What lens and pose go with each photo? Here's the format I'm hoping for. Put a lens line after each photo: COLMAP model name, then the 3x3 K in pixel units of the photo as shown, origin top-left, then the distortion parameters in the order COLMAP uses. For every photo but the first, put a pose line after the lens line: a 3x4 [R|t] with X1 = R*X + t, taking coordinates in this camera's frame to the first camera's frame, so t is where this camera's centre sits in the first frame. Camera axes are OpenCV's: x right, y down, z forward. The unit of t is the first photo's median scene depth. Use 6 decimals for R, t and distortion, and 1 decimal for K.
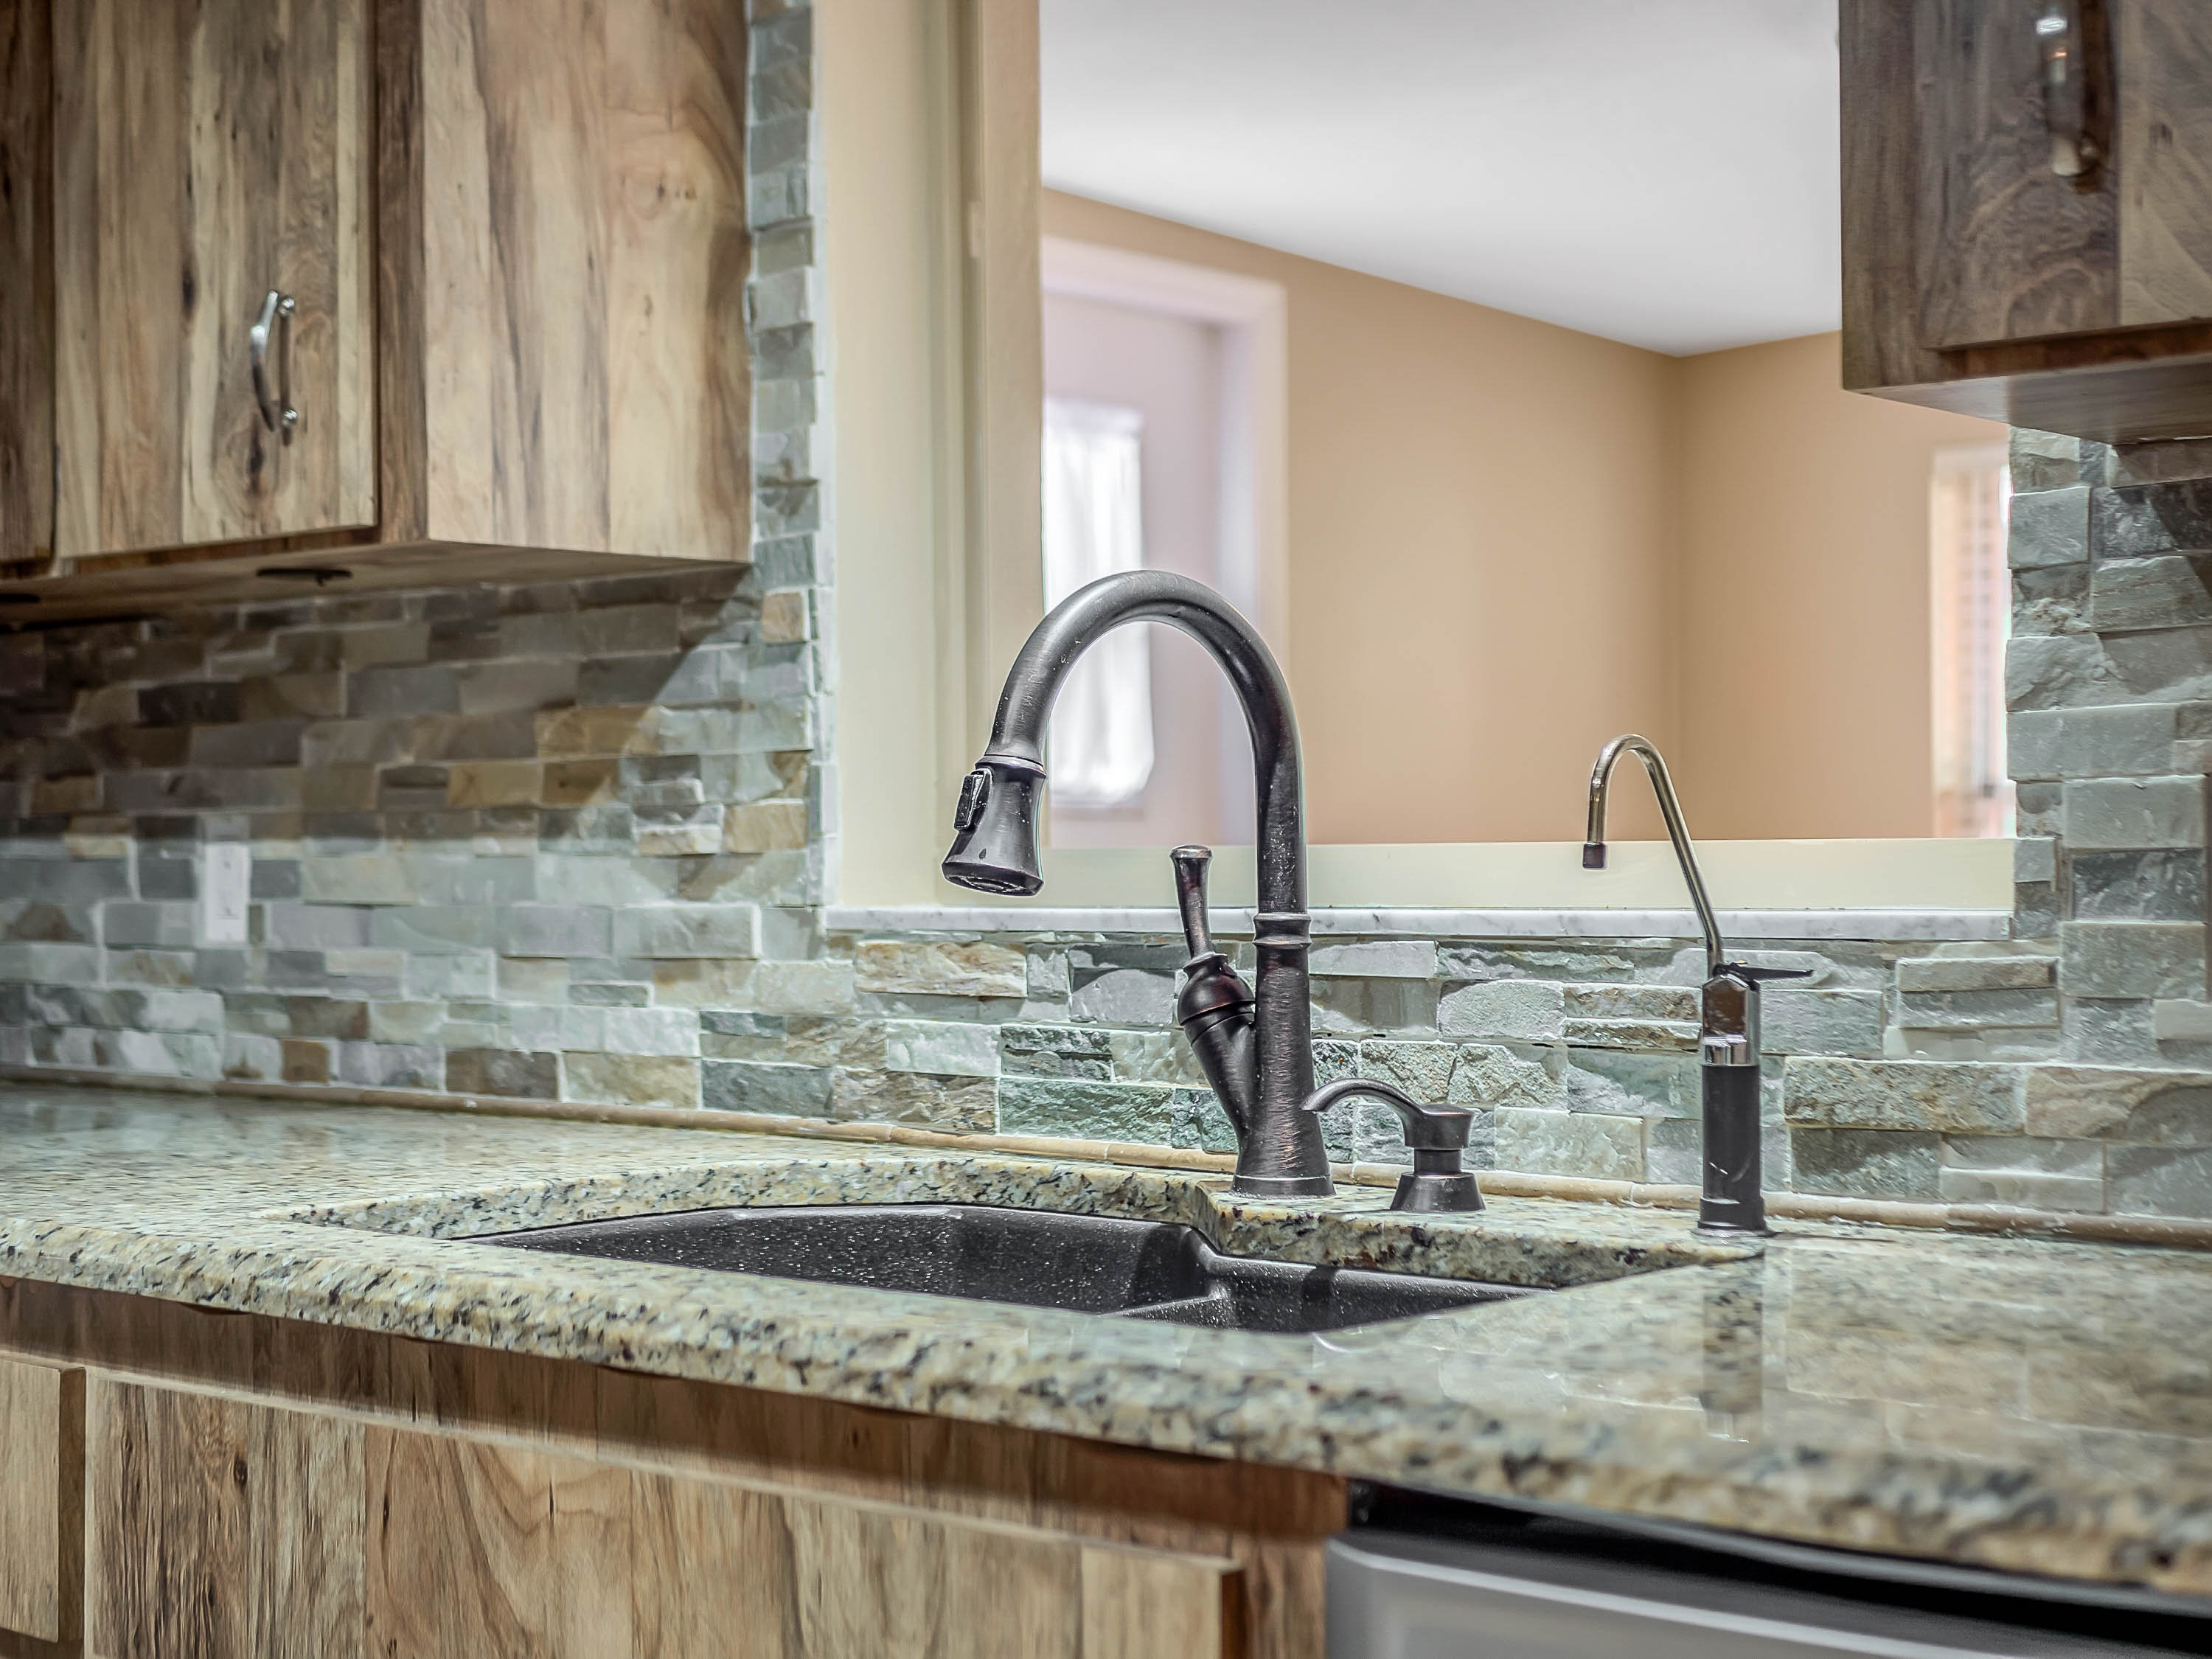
lens RADIAL K [[3364.0, 0, 1101.3], [0, 3364.0, 796.8], [0, 0, 1]] dist [-0.010579, 0.078148]
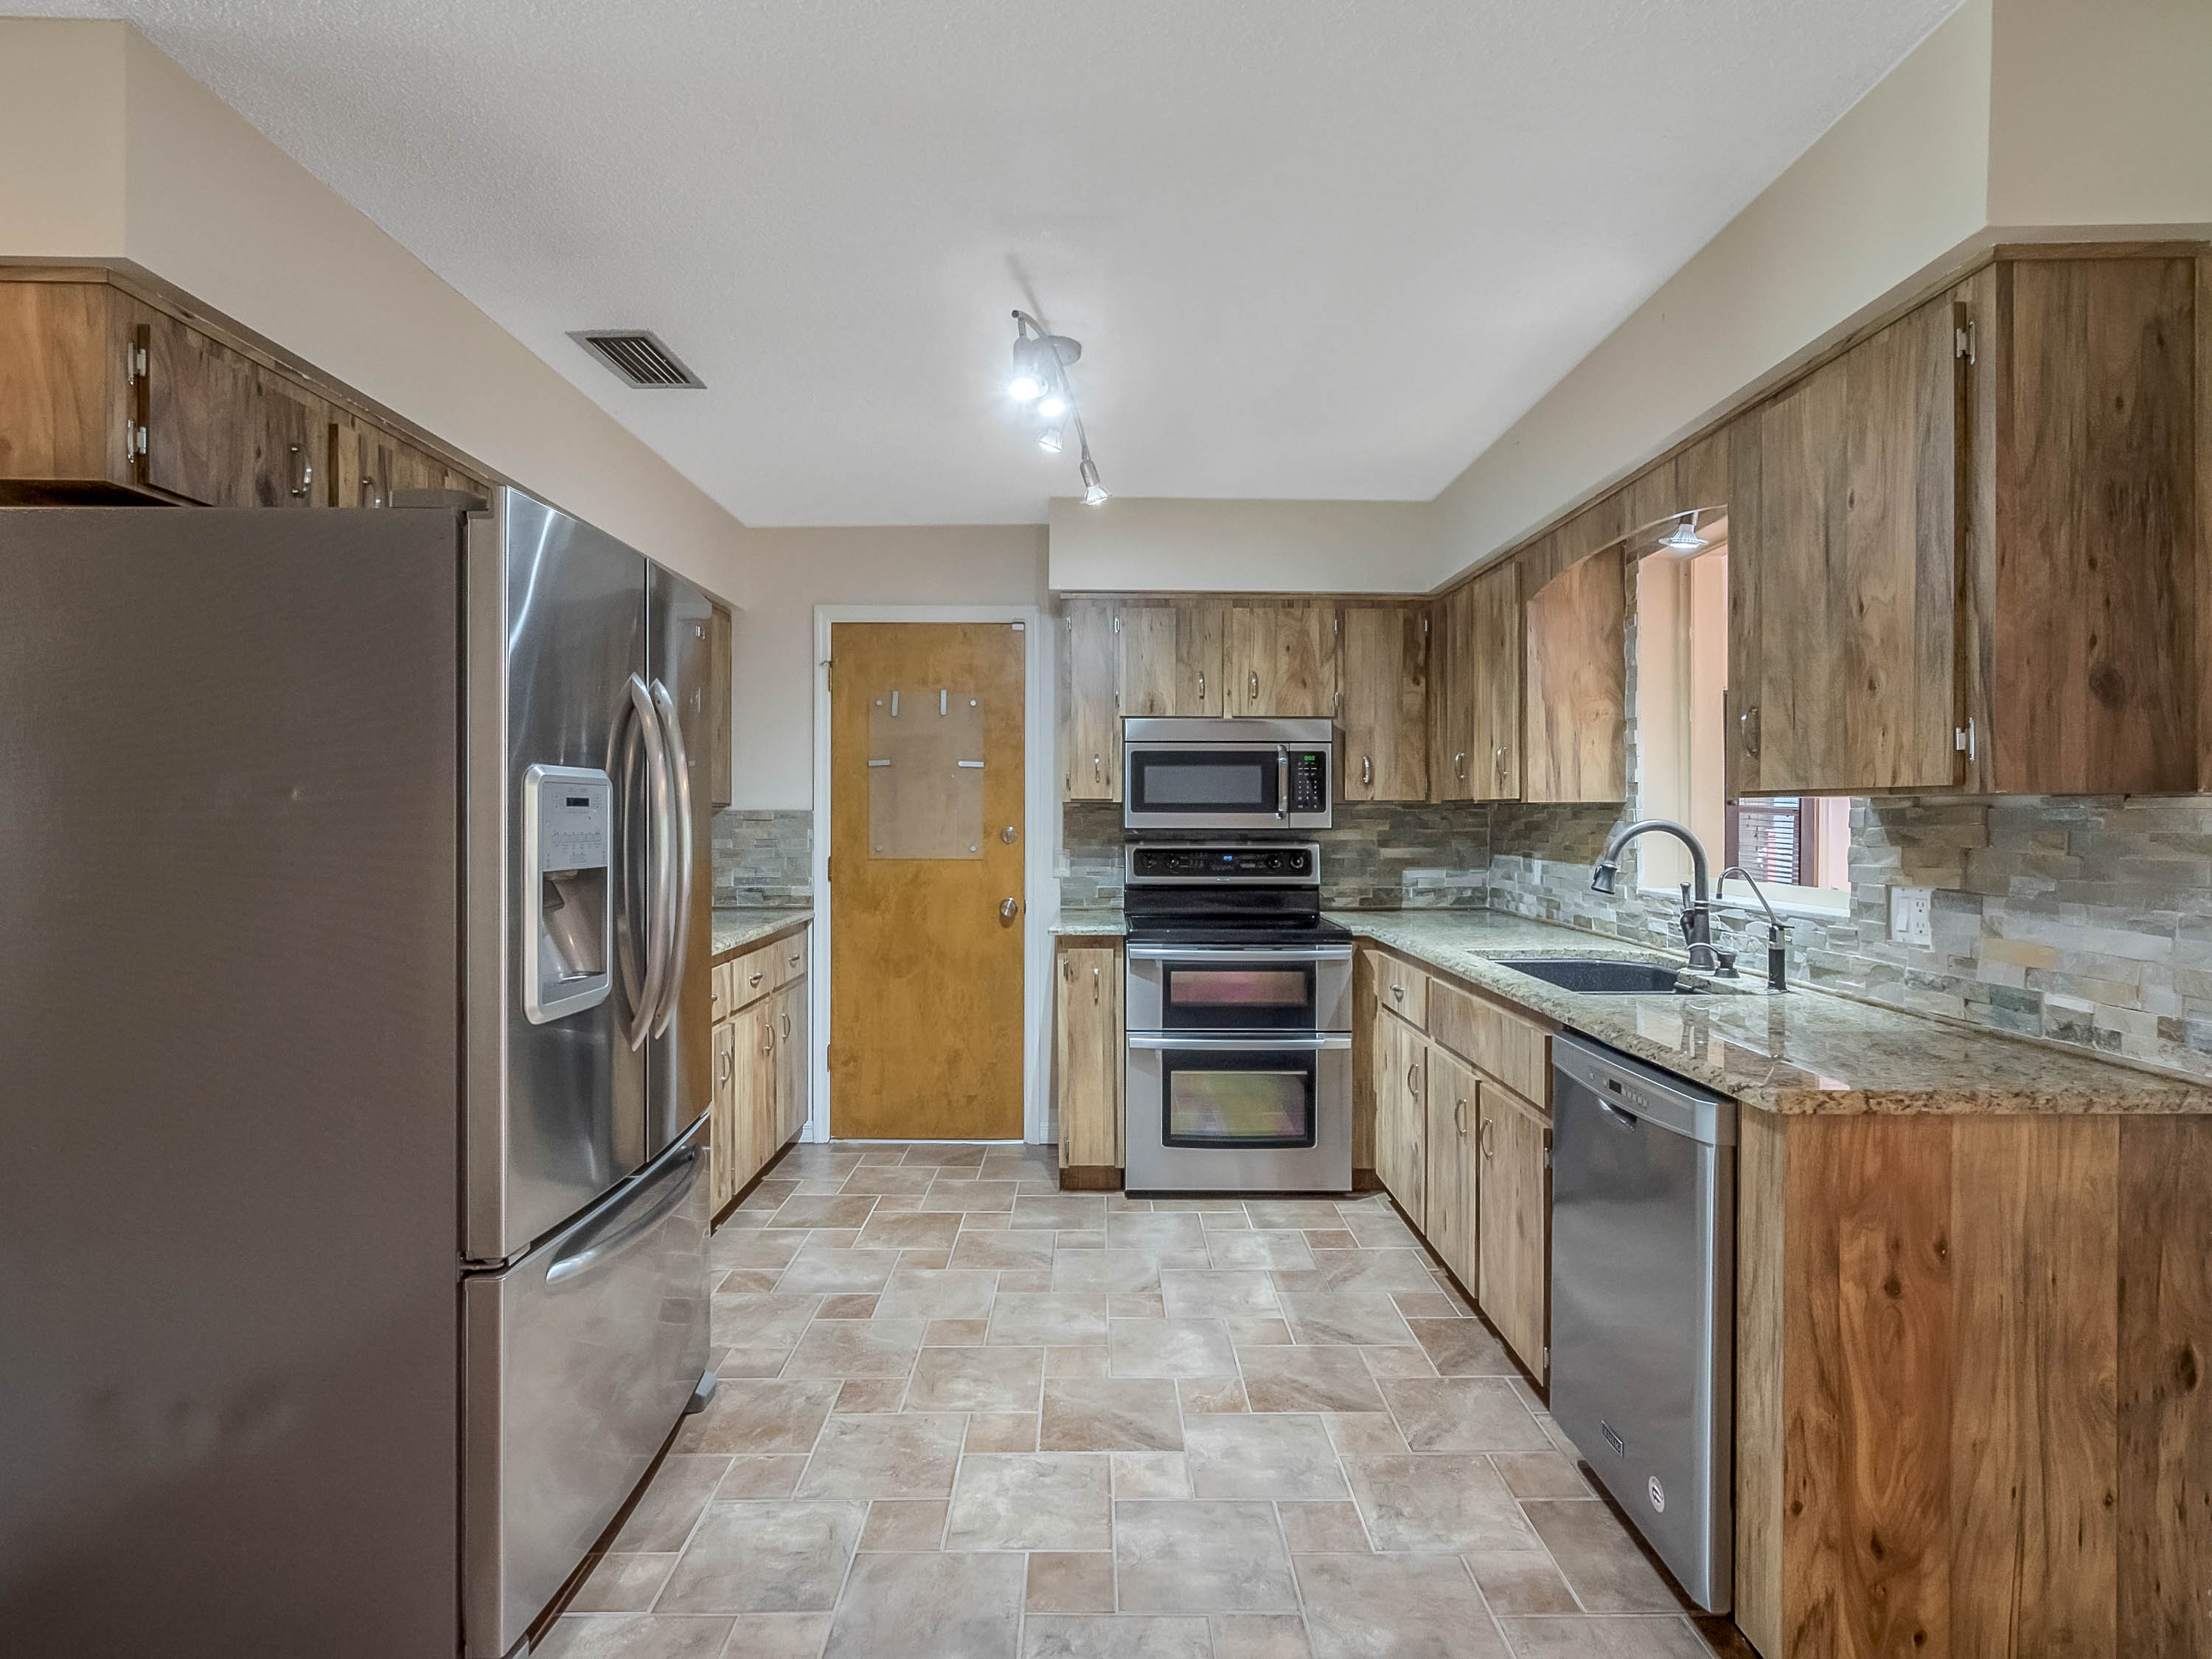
lens RADIAL K [[1117.3, 0, 1107.5], [0, 1117.3, 815.5], [0, 0, 1]] dist [-0.002052, 0.000714]
pose [[0.668208, 0.007654, -0.743935, 0.493732], [0.009179, 0.999786, 0.018531, -0.086194], [0.743918, -0.019211, 0.667995, -0.377646]]
